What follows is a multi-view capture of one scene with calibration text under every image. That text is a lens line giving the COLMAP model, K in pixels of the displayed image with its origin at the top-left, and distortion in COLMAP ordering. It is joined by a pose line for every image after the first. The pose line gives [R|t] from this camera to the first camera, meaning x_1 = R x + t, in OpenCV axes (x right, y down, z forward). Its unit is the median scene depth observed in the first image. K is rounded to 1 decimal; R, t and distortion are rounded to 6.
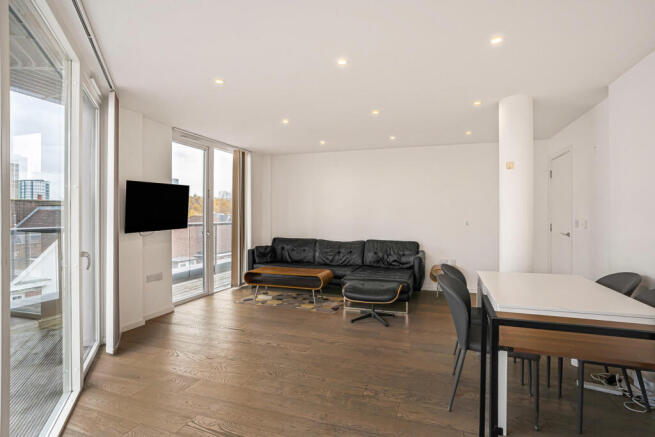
lens RADIAL K [[341.6, 0, 315.5], [0, 341.6, 217.3], [0, 0, 1]] dist [-0.000310, 0.000371]
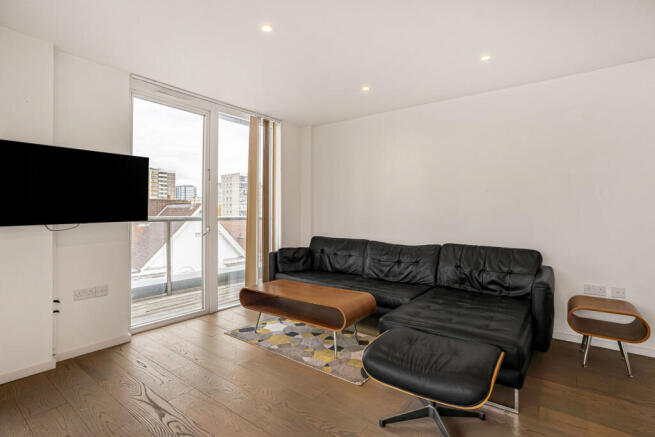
lens RADIAL K [[320.1, 0, 322.3], [0, 320.1, 211.7], [0, 0, 1]] dist [-0.026830, 0.002576]
pose [[0.959006, -0.000624, -0.283384, 0.110107], [-0.002716, 0.999931, -0.011394, 0.017003], [0.283372, 0.011697, 0.958939, 0.414249]]
